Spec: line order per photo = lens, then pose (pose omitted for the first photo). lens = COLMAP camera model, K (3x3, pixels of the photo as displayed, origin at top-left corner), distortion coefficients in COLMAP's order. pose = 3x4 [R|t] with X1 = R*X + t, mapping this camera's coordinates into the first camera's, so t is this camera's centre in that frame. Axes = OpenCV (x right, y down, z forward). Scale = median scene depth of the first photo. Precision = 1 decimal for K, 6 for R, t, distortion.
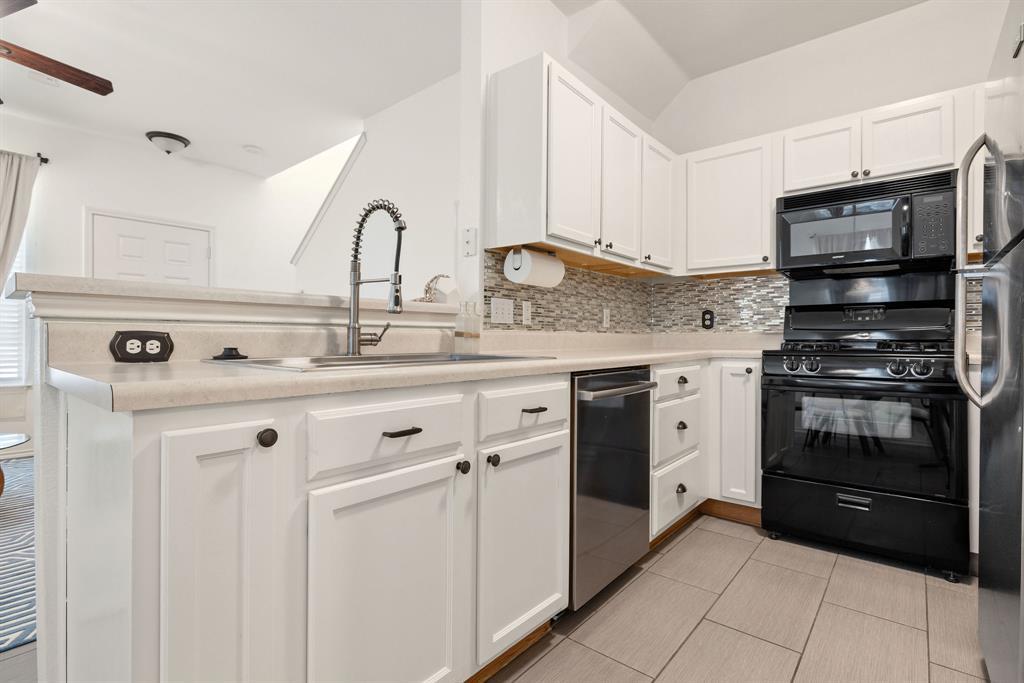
lens RADIAL K [[477.8, 0, 514.2], [0, 477.8, 337.9], [0, 0, 1]] dist [-0.012068, 0.000057]
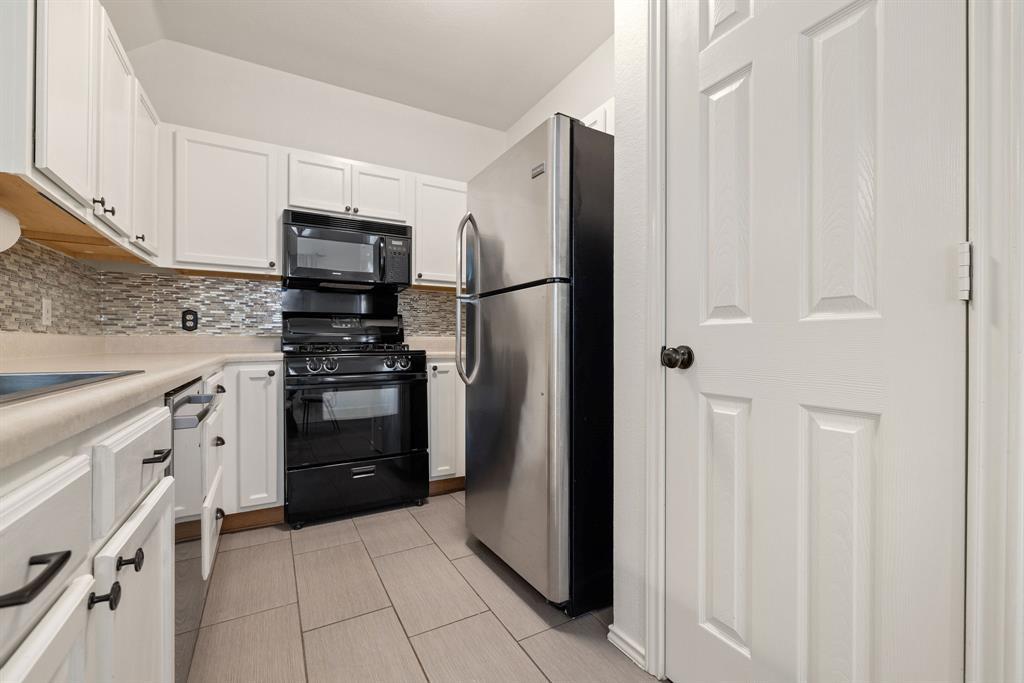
lens RADIAL K [[428.0, 0, 511.2], [0, 428.0, 344.0], [0, 0, 1]] dist [0.001992, -0.000225]
pose [[0.358005, -0.007129, 0.933693, -0.158647], [-0.001359, 0.999966, 0.008156, -0.001823], [-0.933719, -0.004189, 0.357983, 0.182822]]
